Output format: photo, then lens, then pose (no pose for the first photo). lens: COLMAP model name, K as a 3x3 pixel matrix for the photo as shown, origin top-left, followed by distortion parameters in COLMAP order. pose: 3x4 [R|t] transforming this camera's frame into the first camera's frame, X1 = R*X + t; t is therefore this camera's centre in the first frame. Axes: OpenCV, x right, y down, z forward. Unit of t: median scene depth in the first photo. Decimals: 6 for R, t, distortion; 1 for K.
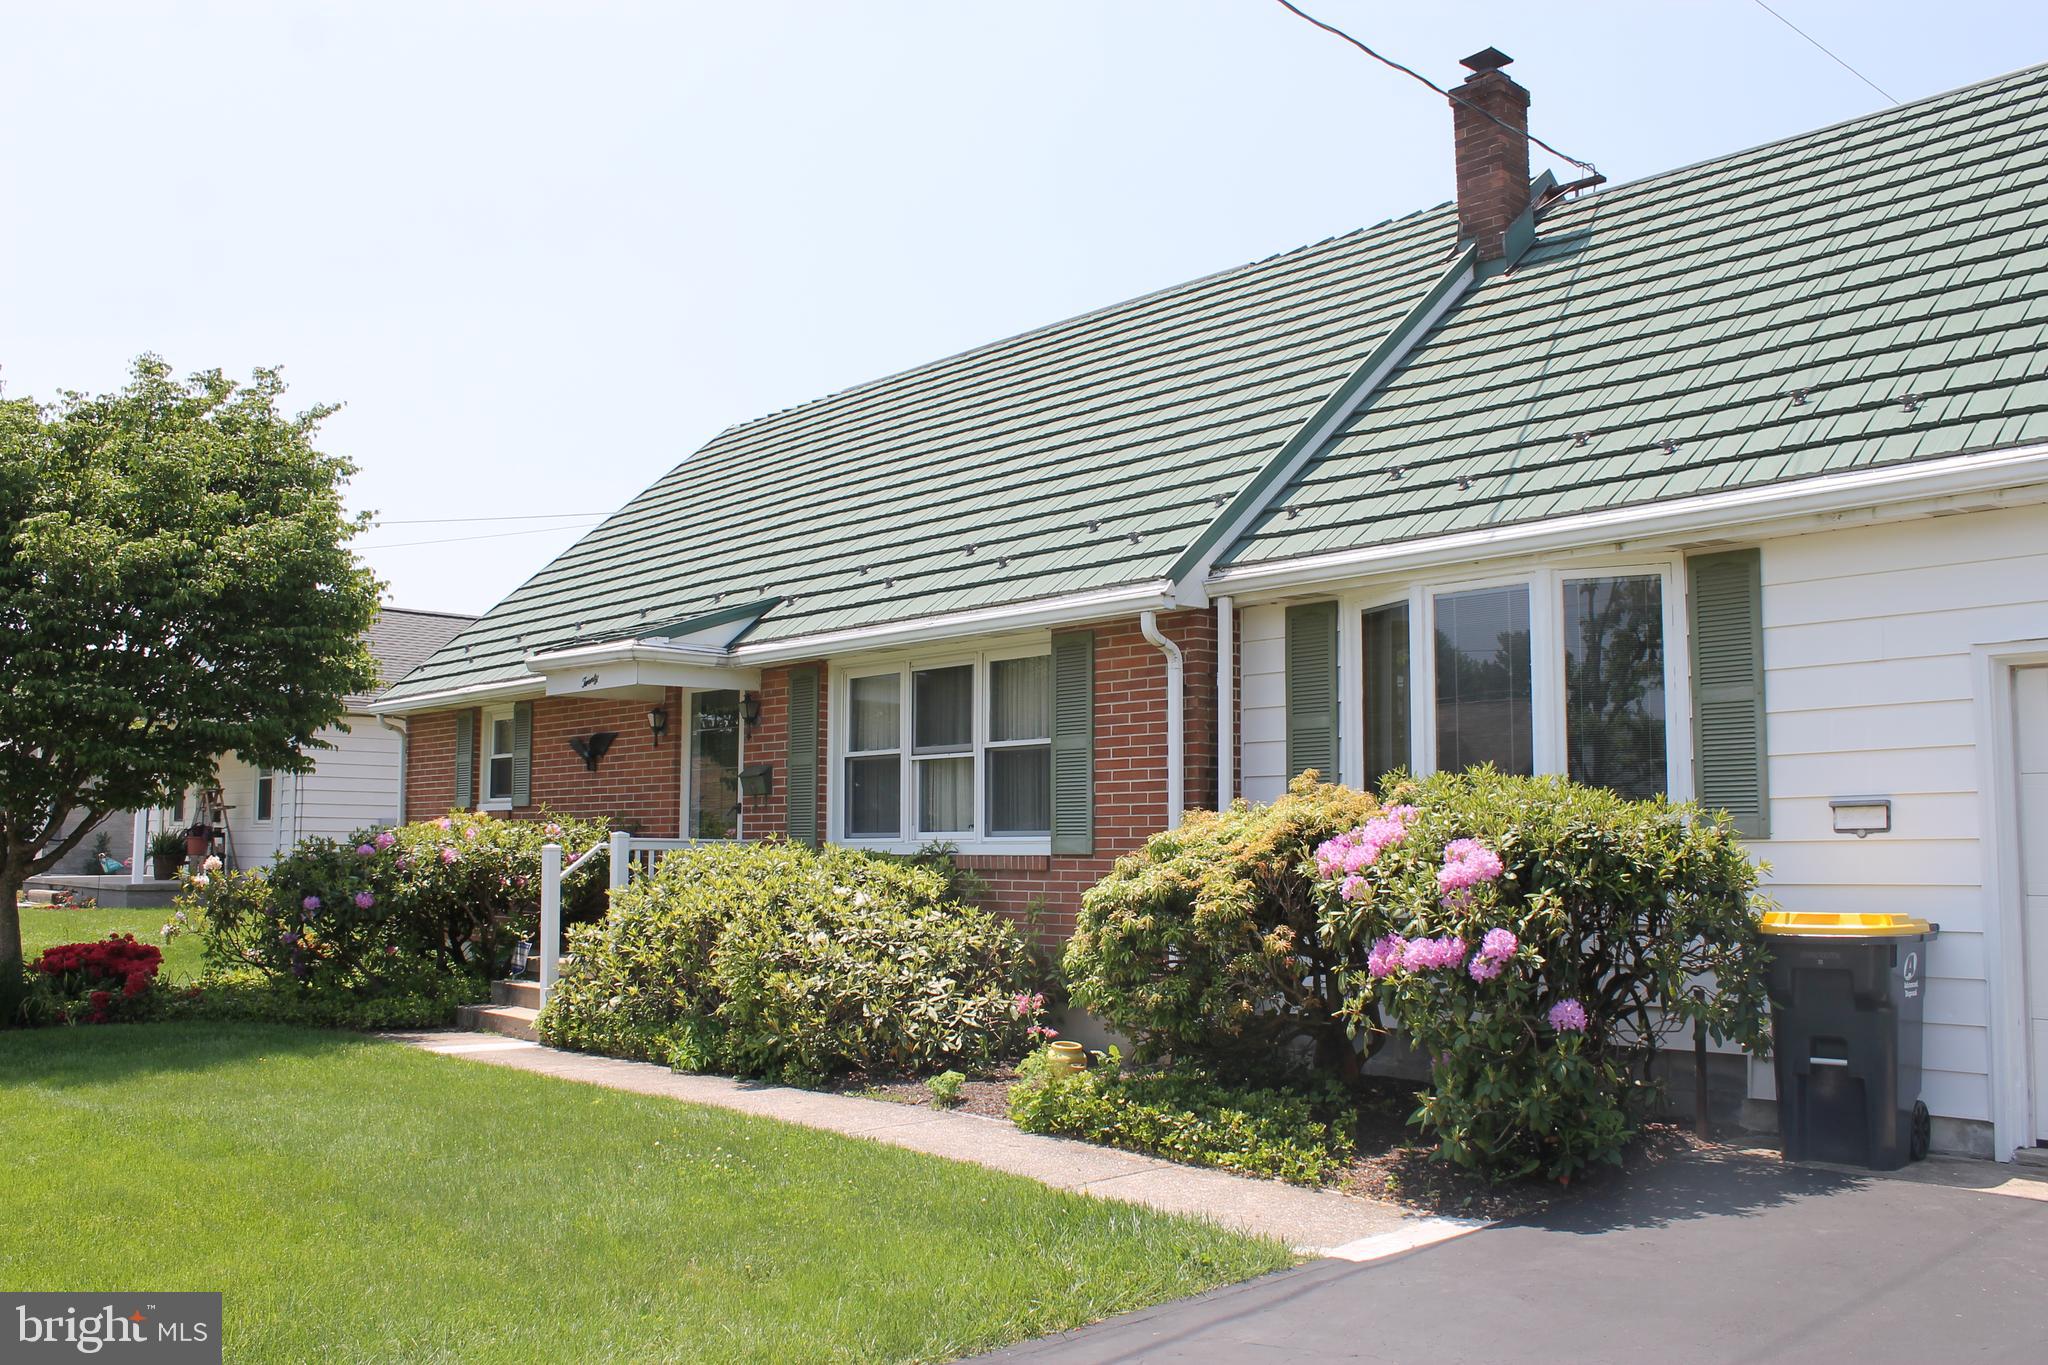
lens RADIAL K [[1743.3, 0, 1038.6], [0, 1743.3, 685.6], [0, 0, 1]] dist [-0.143156, 0.080240]
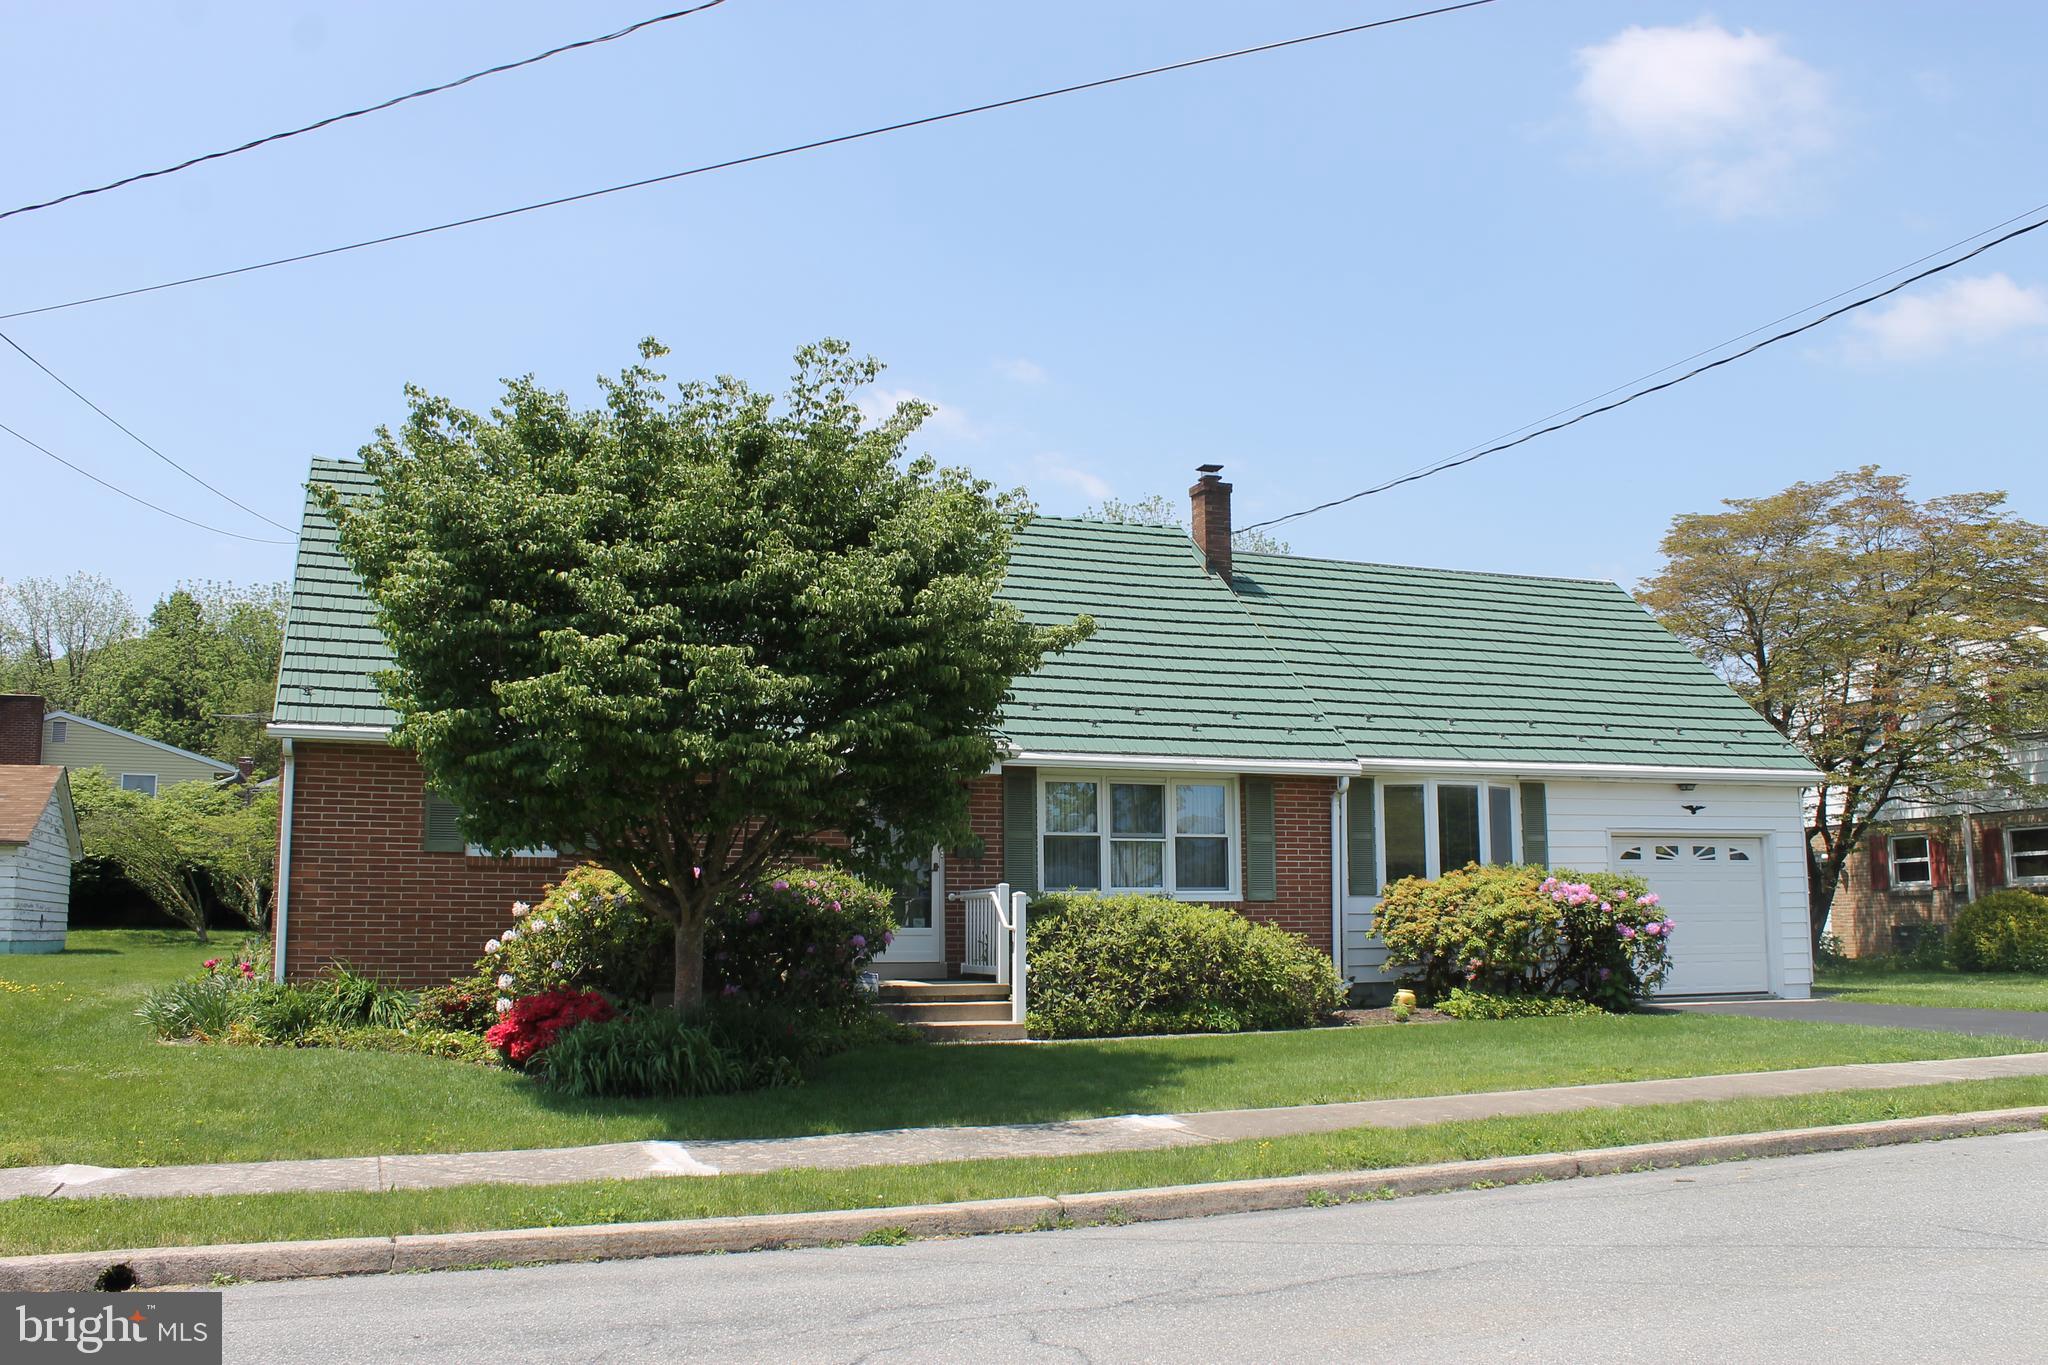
lens RADIAL K [[1743.3, 0, 1017.9], [0, 1743.3, 683.8], [0, 0, 1]] dist [-0.143156, 0.080240]
pose [[0.385622, 0.126893, 0.913890, -1.862129], [-0.082320, 0.991279, -0.102903, 0.084736], [-0.918977, -0.035550, 0.392705, 0.569062]]
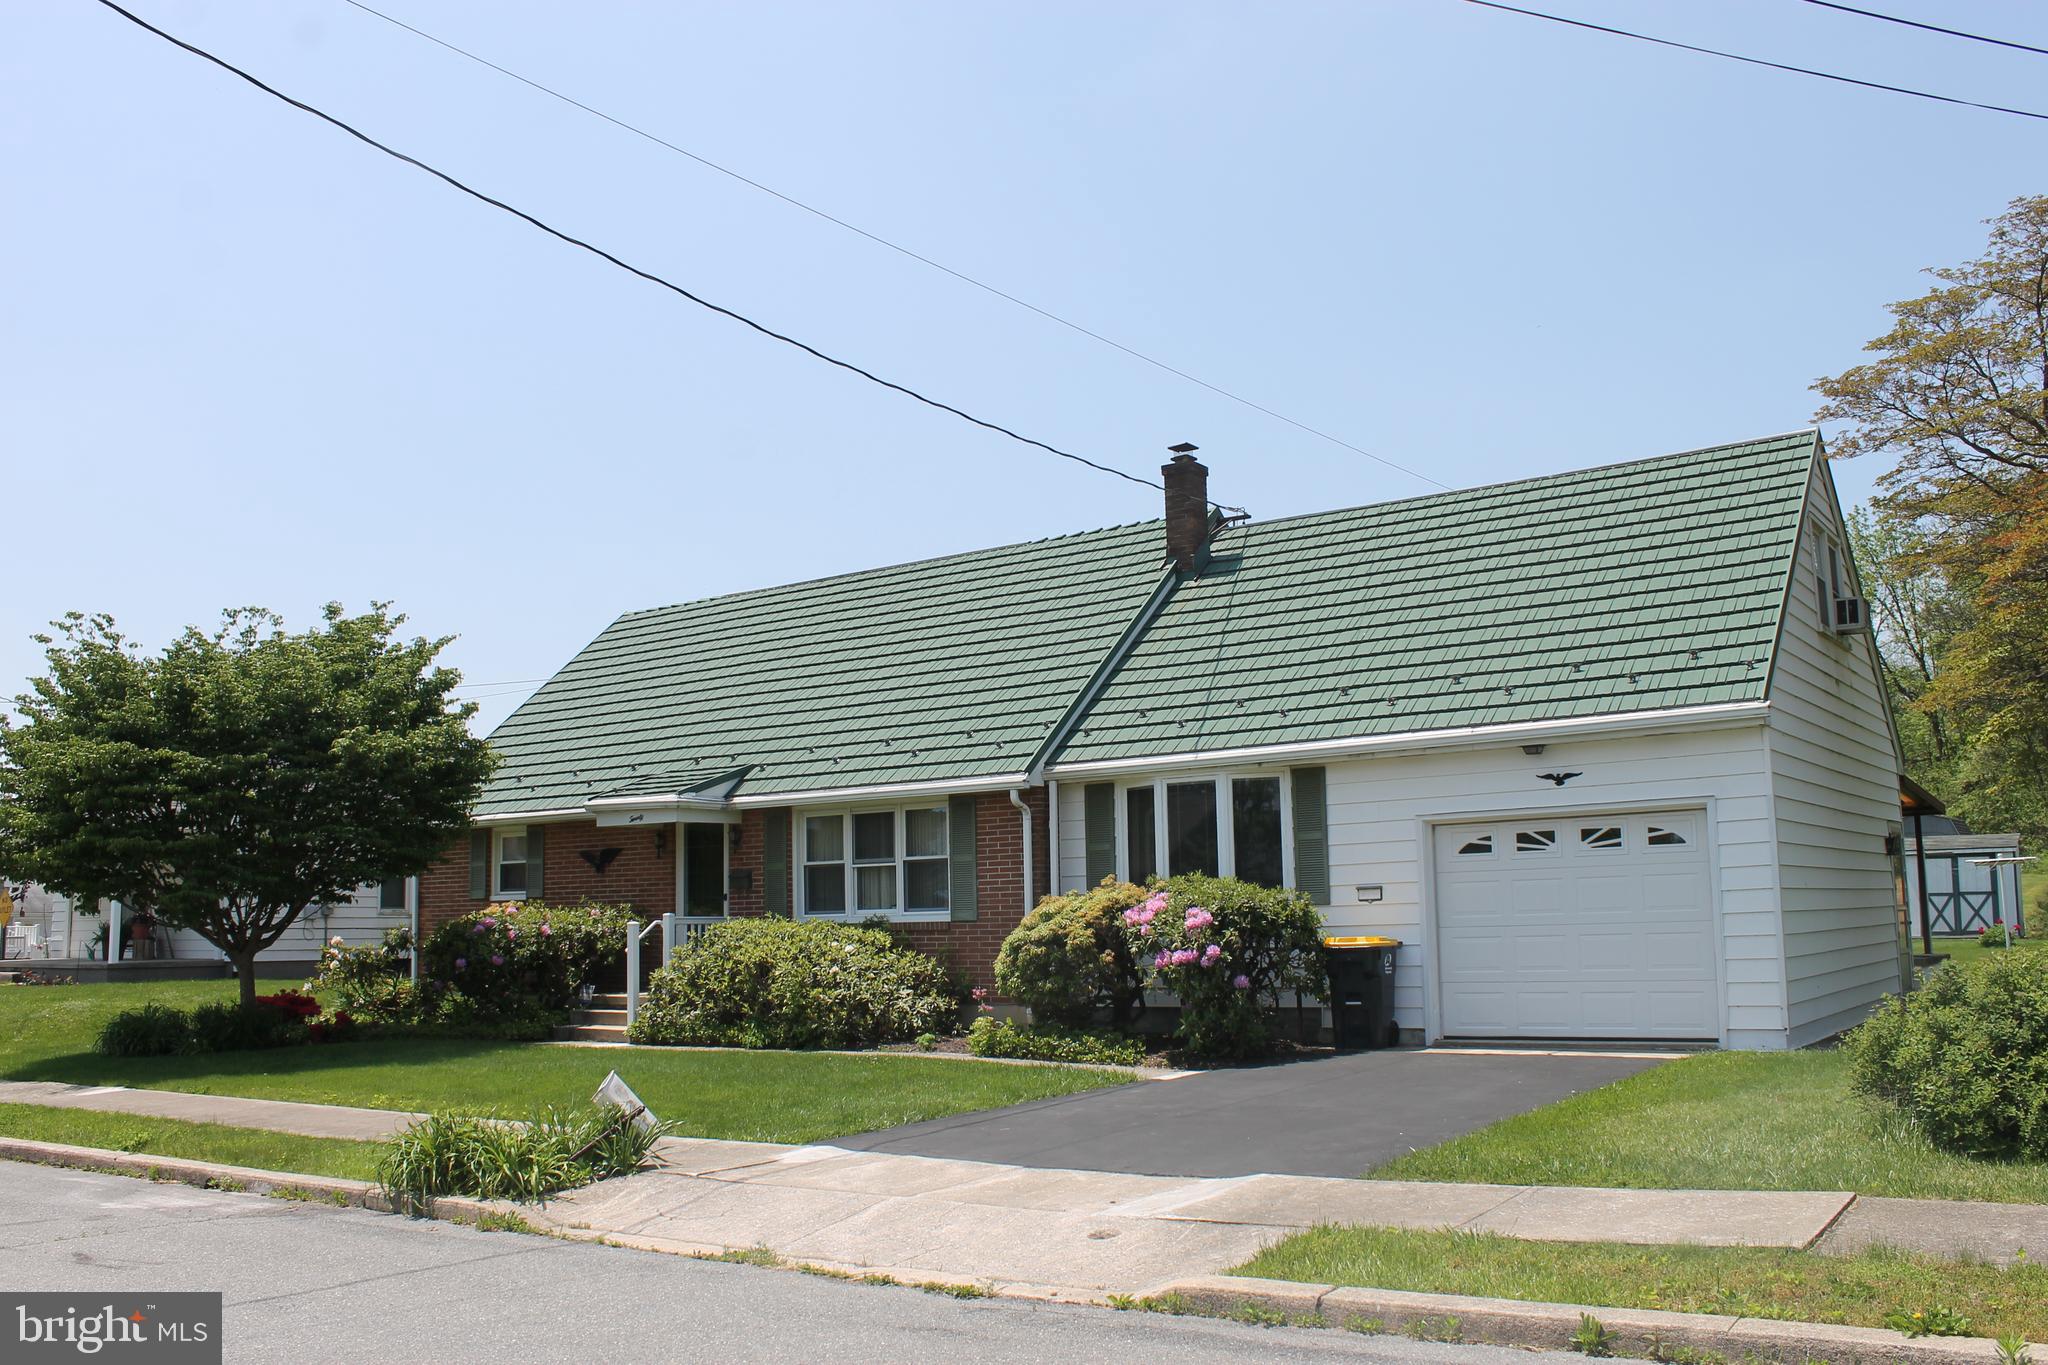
lens RADIAL K [[1743.3, 0, 1028.5], [0, 1743.3, 673.3], [0, 0, 1]] dist [-0.143156, 0.080240]
pose [[0.980308, 0.005891, 0.197387, -0.288683], [0.003962, 0.998767, -0.049487, -0.073234], [-0.197435, 0.049294, 0.979076, -0.829668]]
